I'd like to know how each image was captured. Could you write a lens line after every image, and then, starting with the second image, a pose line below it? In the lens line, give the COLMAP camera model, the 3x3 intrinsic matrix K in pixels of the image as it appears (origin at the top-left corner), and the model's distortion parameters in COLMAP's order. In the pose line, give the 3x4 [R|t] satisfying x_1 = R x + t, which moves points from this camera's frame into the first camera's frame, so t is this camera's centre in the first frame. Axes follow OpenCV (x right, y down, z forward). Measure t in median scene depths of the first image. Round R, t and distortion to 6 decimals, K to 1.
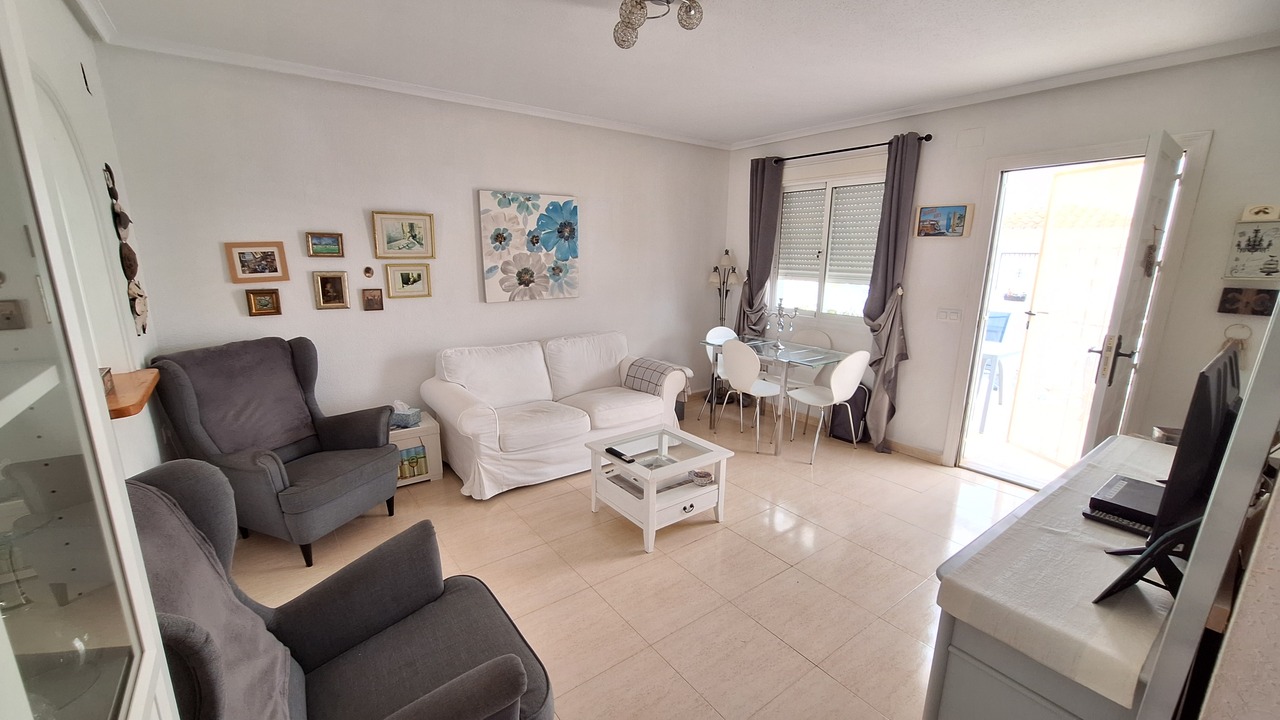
lens RADIAL K [[512.9, 0, 633.0], [0, 512.9, 364.8], [0, 0, 1]] dist [-0.000188, 0.000247]
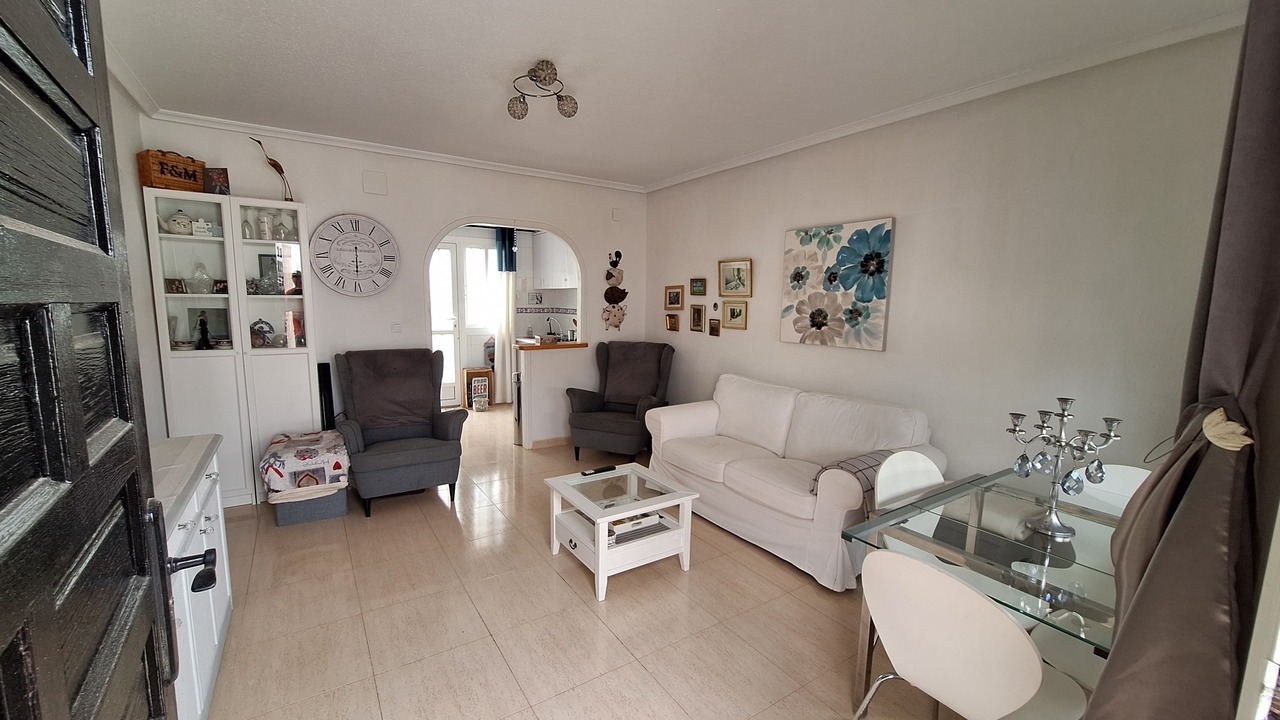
lens RADIAL K [[512.9, 0, 633.1], [0, 512.9, 366.2], [0, 0, 1]] dist [-0.000188, 0.000247]
pose [[-0.053755, 0.125921, -0.990583, 0.714010], [-0.234435, 0.962699, 0.135098, -0.139611], [0.970644, 0.239490, -0.022229, 0.742102]]
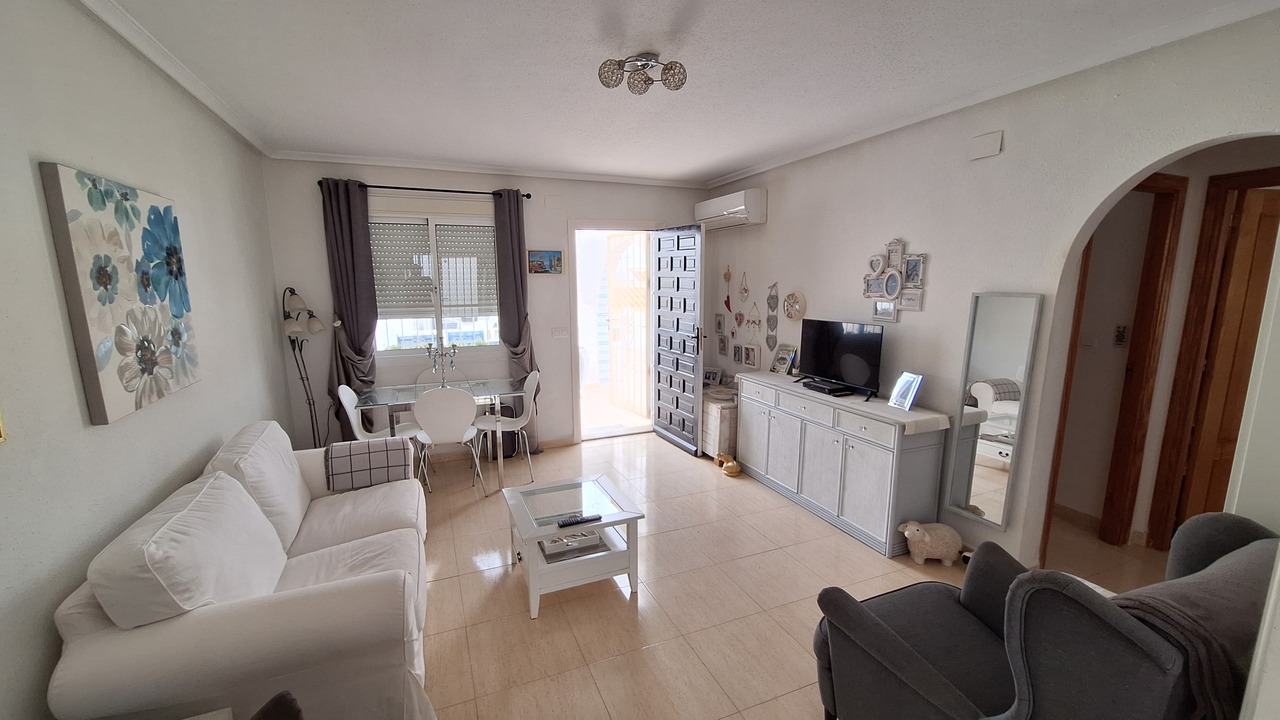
lens RADIAL K [[512.9, 0, 638.7], [0, 512.9, 365.6], [0, 0, 1]] dist [-0.000188, 0.000247]
pose [[0.233311, -0.172131, 0.957046, -0.576966], [0.224683, 0.967118, 0.119169, -0.117831], [-0.946089, 0.187228, 0.264314, 0.444137]]
